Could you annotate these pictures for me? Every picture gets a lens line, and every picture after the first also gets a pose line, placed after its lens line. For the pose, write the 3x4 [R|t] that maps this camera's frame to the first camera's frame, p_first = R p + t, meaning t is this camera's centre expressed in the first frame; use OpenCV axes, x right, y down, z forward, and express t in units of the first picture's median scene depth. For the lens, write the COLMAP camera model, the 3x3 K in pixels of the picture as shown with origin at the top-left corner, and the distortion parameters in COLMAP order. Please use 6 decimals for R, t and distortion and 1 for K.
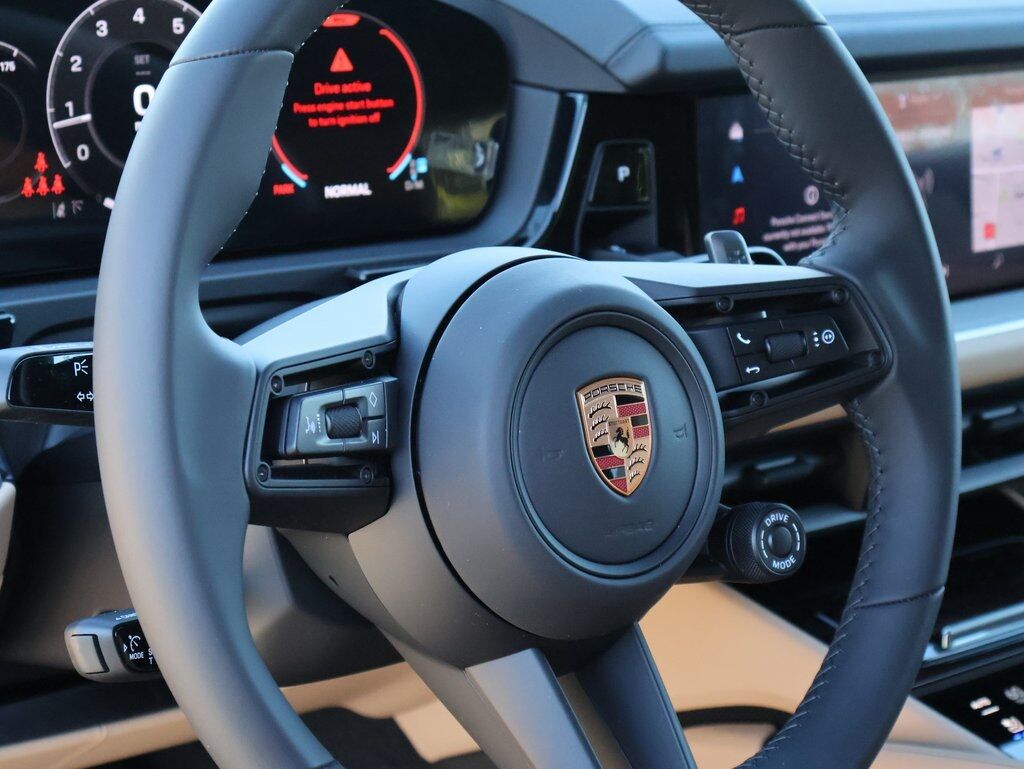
lens RADIAL K [[2307.1, 0, 512.0], [0, 2307.1, 384.5], [0, 0, 1]] dist [0.080418, 0.174370]
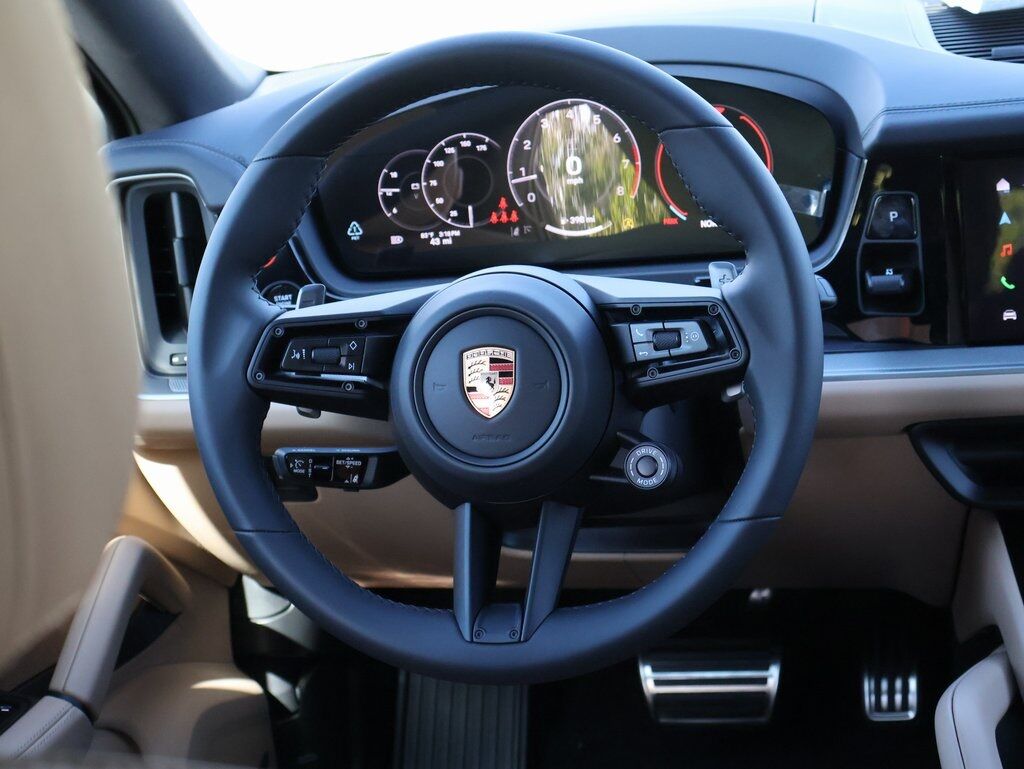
lens RADIAL K [[2071.9, 0, 512.0], [0, 2071.9, 384.5], [0, 0, 1]] dist [0.042860, 0.057789]
pose [[0.590457, 0.094689, -0.801495, 1.023082], [-0.077333, 0.995162, 0.060598, -0.055231], [0.803356, 0.026201, 0.594923, 0.099208]]
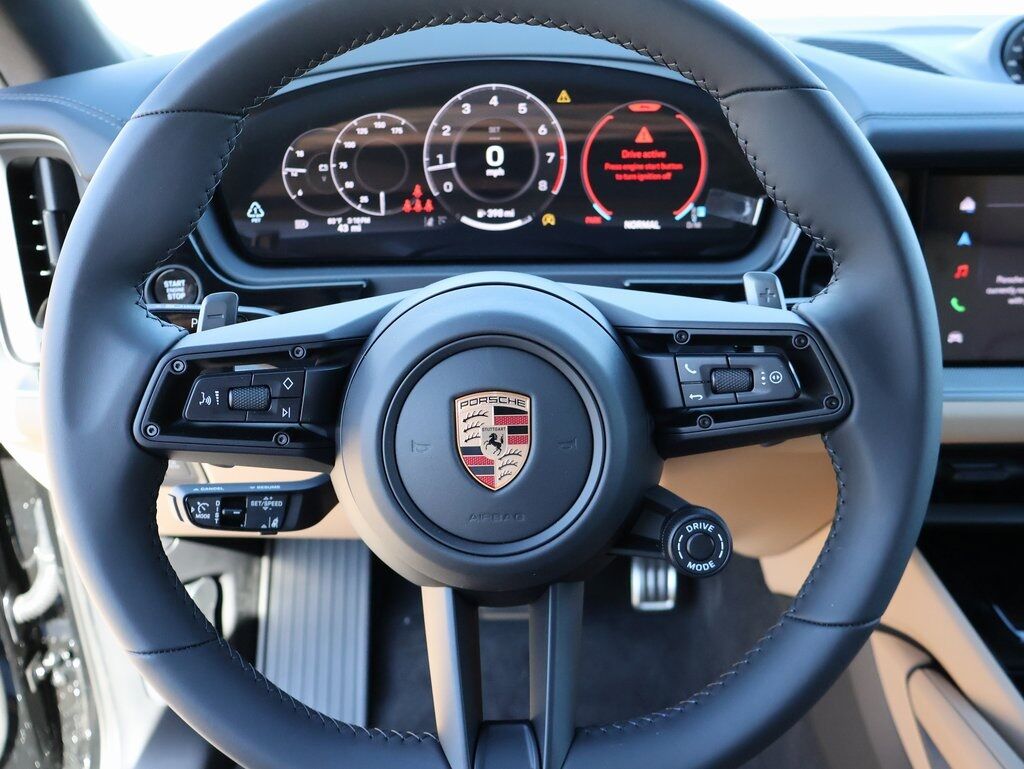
lens RADIAL K [[975.0, 0, 530.1], [0, 975.0, 387.9], [0, 0, 1]] dist [-0.034119, -0.000561]
pose [[0.773434, 0.179363, -0.607972, 0.294488], [-0.123846, 0.983406, 0.132571, -0.059600], [0.621661, -0.027240, 0.782813, 0.503286]]
